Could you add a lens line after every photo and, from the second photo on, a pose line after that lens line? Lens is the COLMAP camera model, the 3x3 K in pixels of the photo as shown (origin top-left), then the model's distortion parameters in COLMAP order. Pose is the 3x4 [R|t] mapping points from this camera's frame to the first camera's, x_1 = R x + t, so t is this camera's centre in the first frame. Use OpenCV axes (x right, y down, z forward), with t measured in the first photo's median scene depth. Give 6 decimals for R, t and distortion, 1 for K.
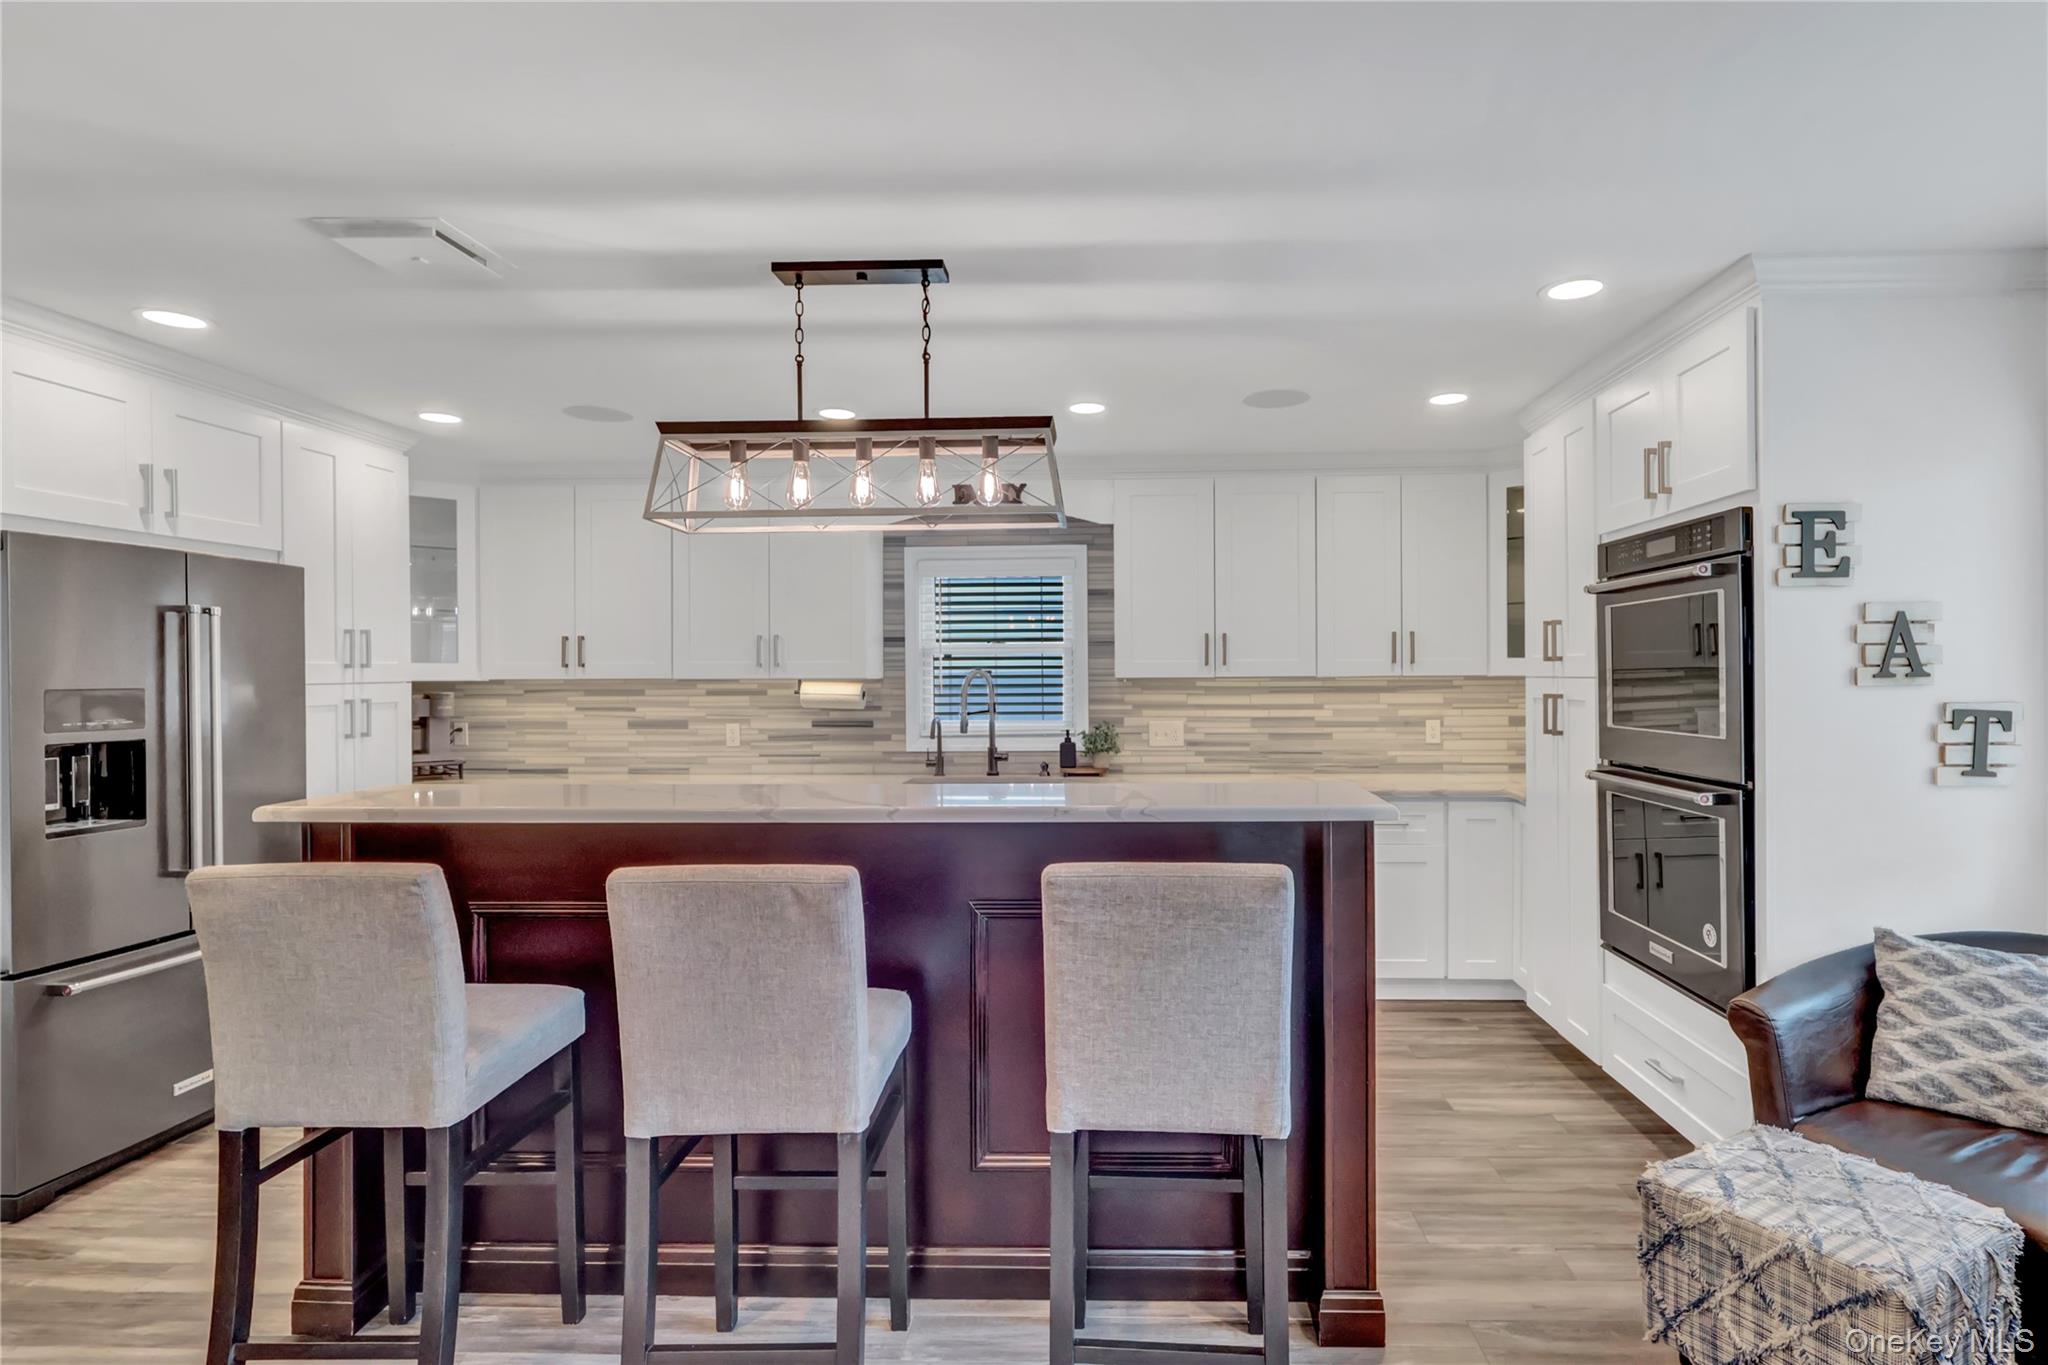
lens RADIAL K [[1020.9, 0, 1092.2], [0, 1020.9, 683.0], [0, 0, 1]] dist [-0.000779, 0.000617]
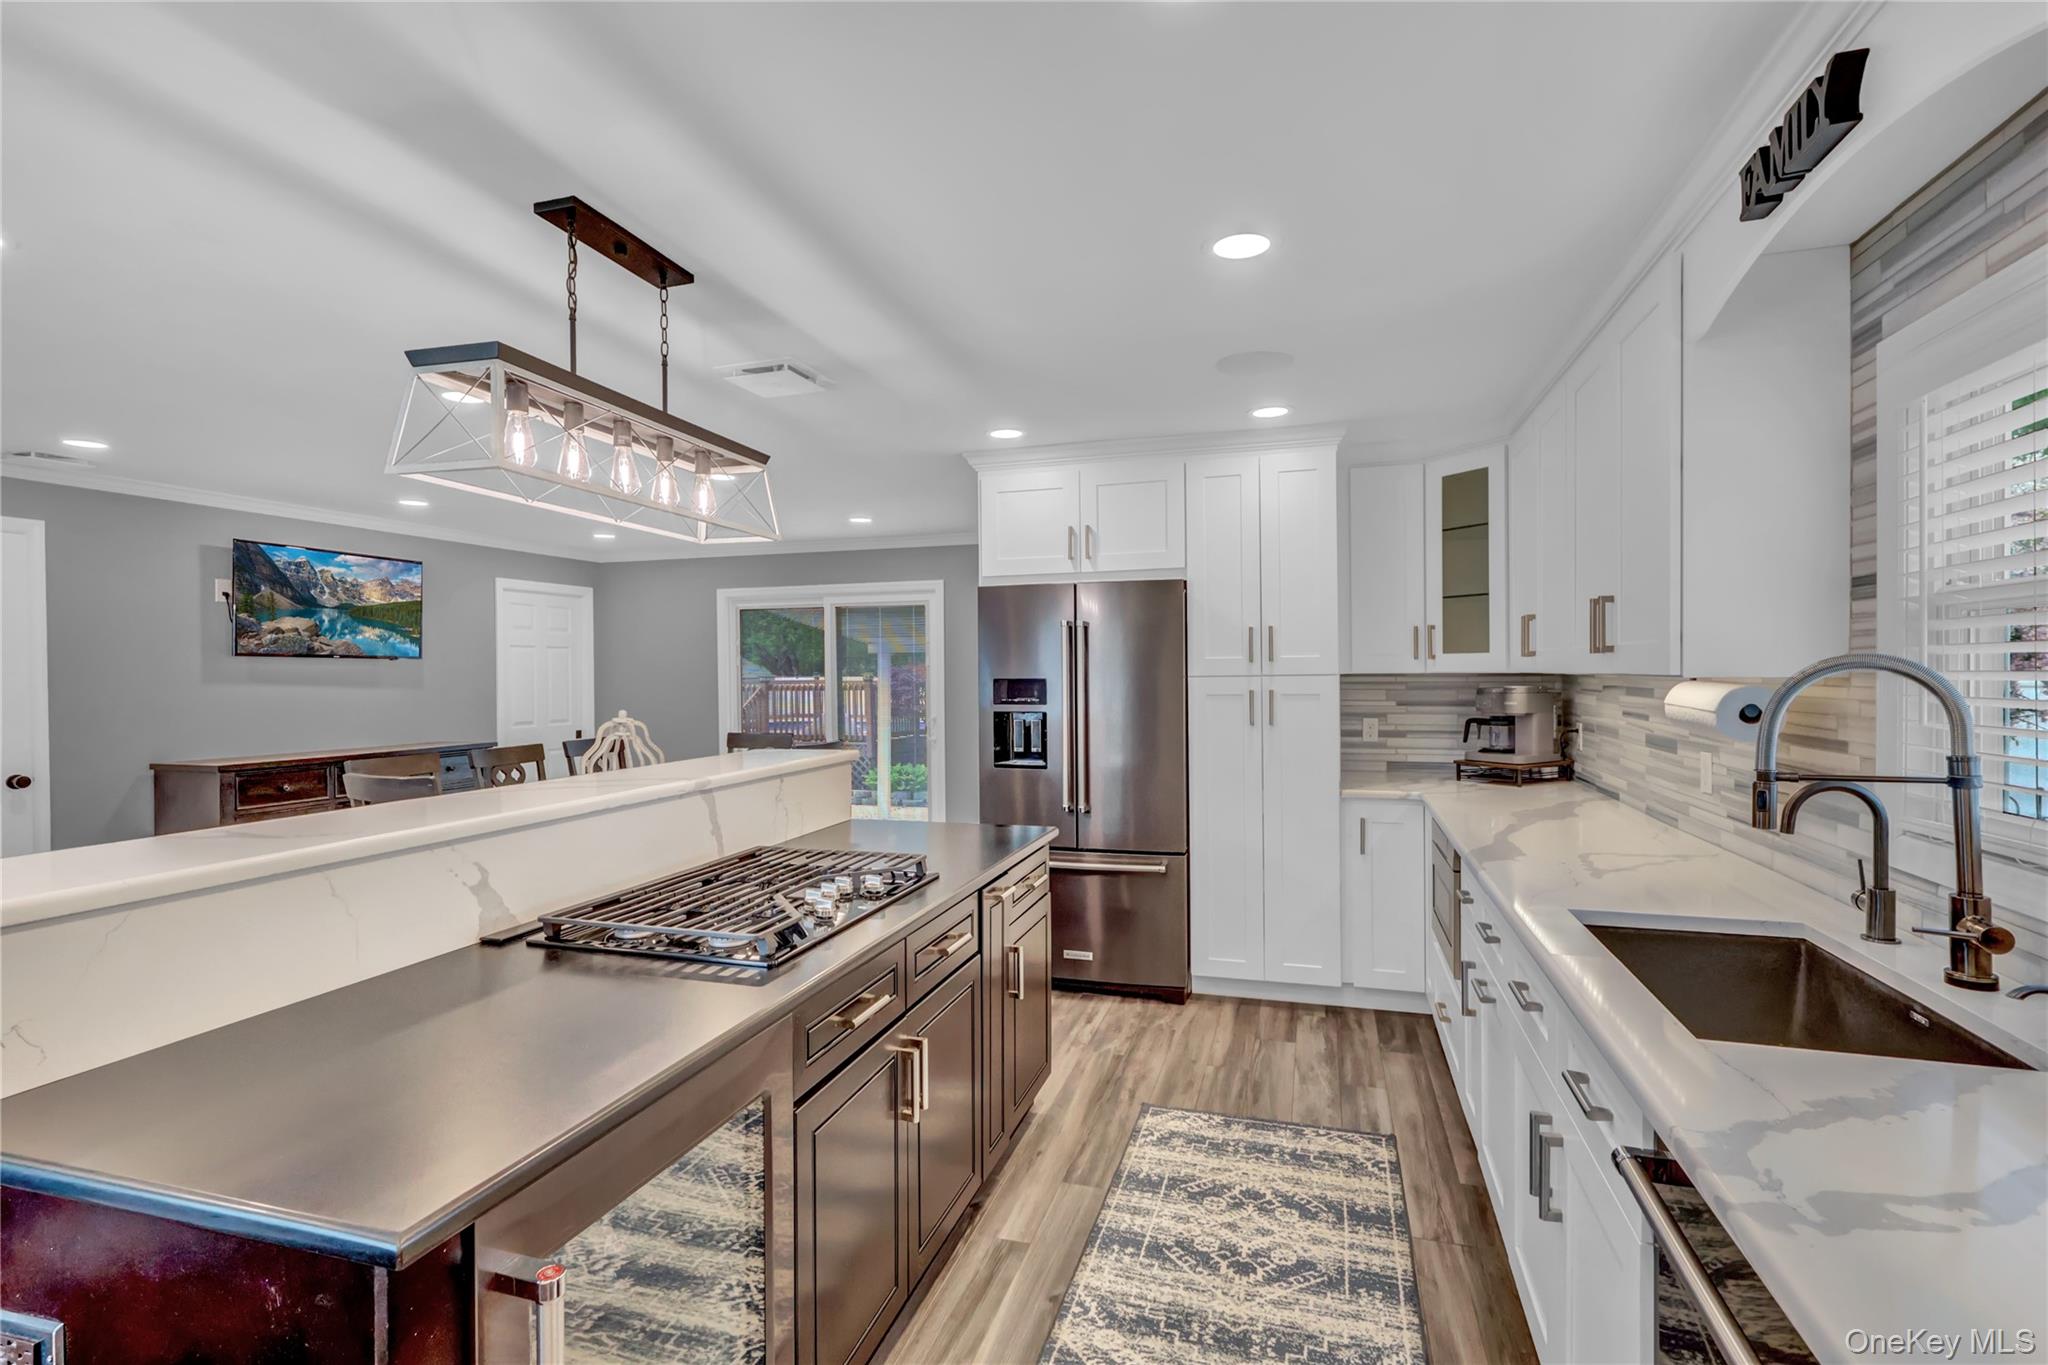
lens RADIAL K [[982.1, 0, 1048.3], [0, 982.1, 674.2], [0, 0, 1]] dist [-0.005084, -0.001499]
pose [[-0.252471, 0.007631, -0.967574, 0.501484], [-0.001067, 0.999966, 0.008164, -0.013652], [0.967604, 0.003094, -0.252454, 1.457257]]
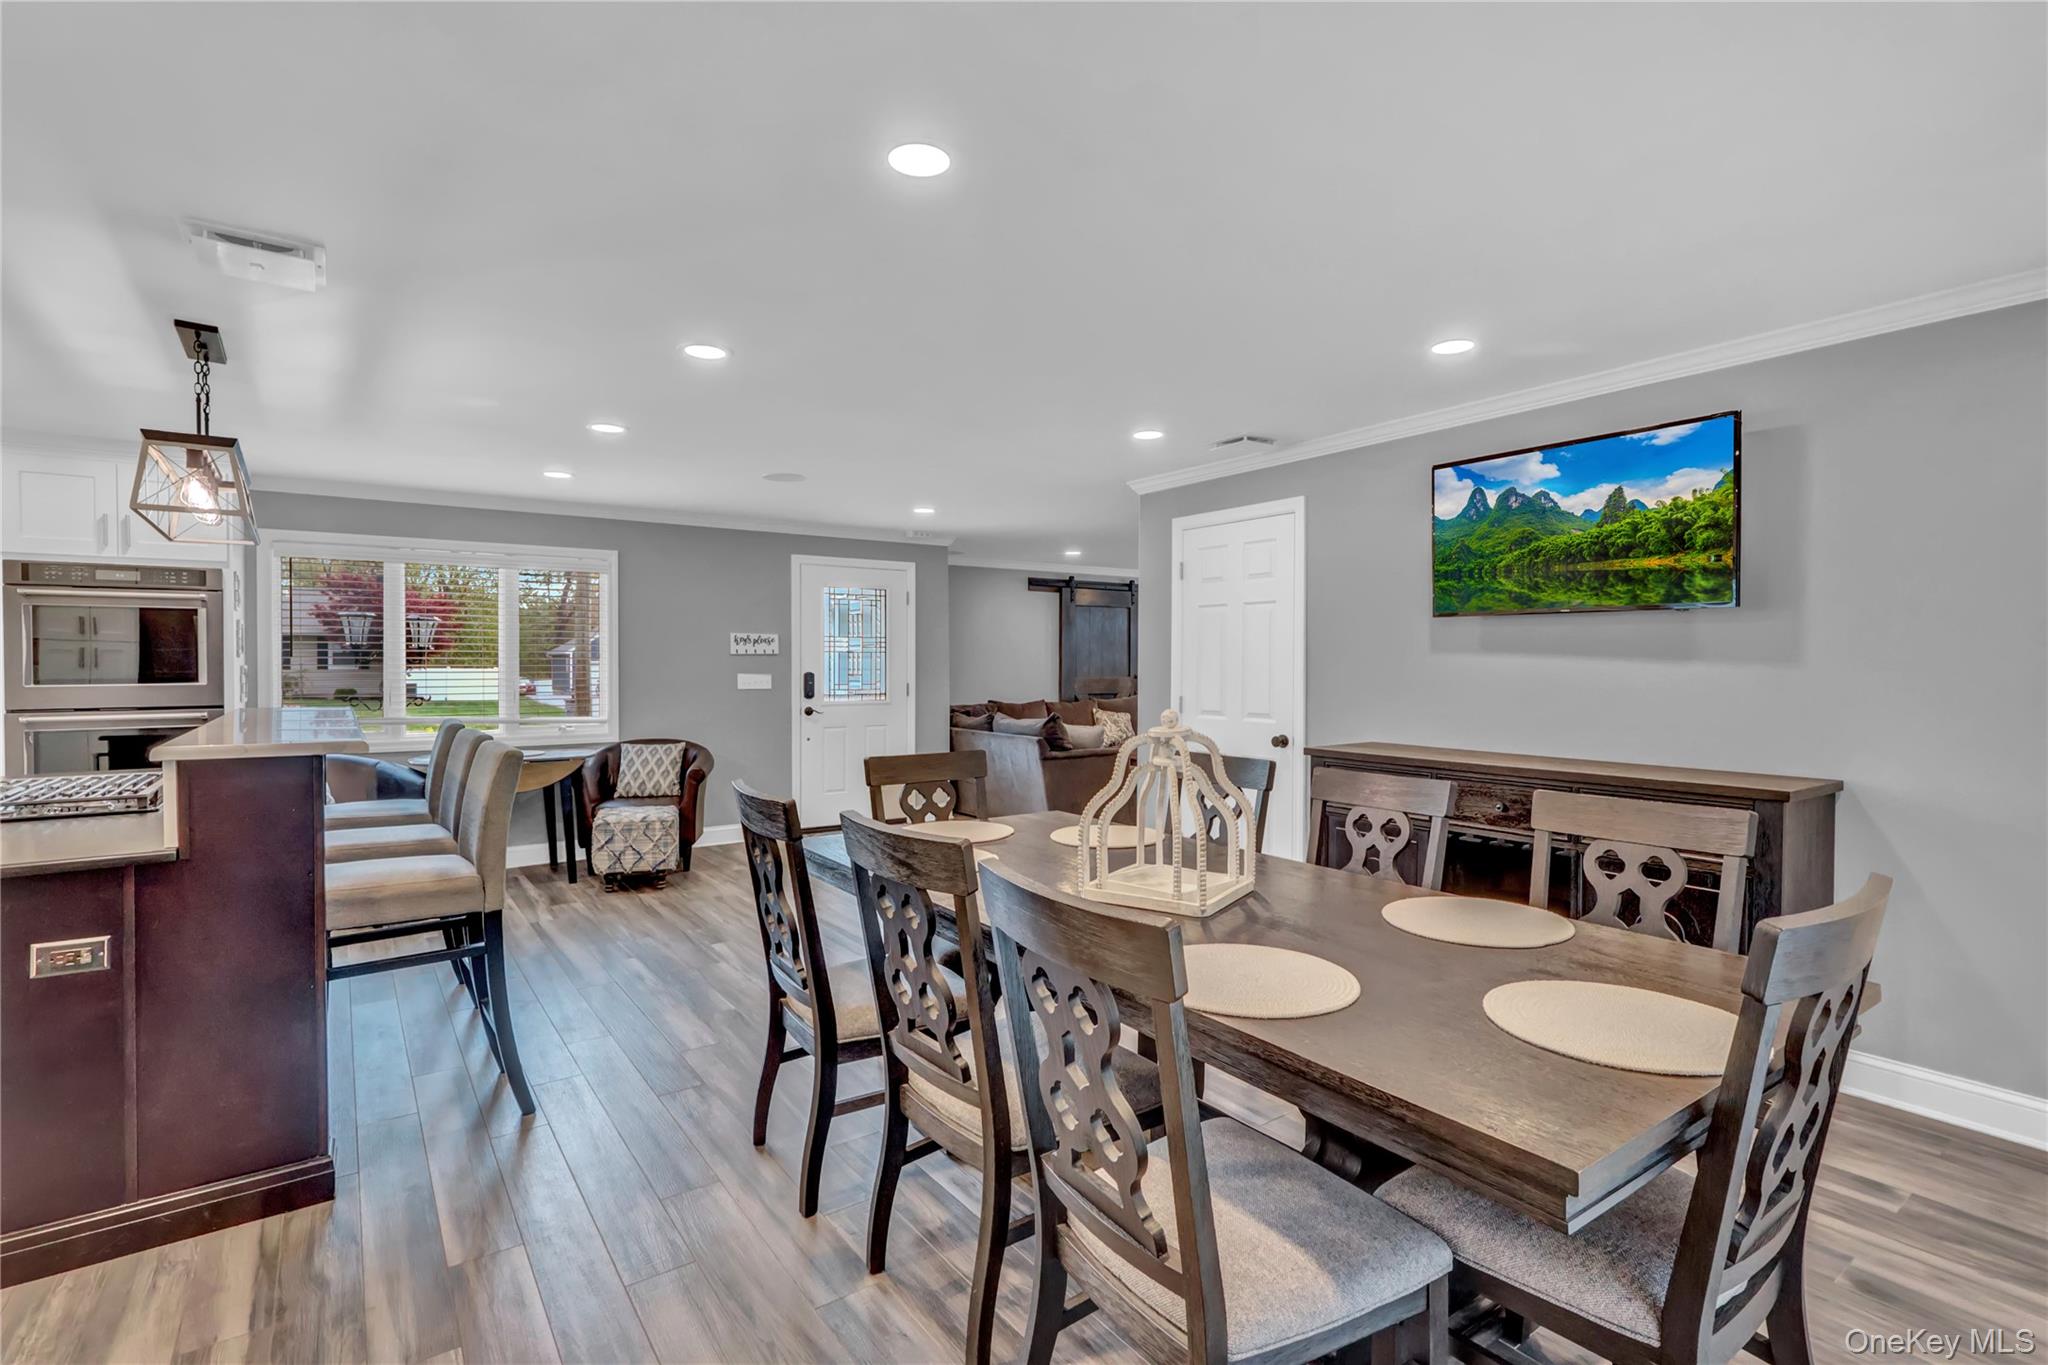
lens RADIAL K [[945.4, 0, 1026.8], [0, 945.4, 678.4], [0, 0, 1]] dist [-0.000488, -0.000184]
pose [[-0.610186, -0.007907, 0.792218, -1.696831], [0.010810, 0.999774, 0.018306, 0.025820], [-0.792184, 0.019734, -0.609963, 0.816069]]
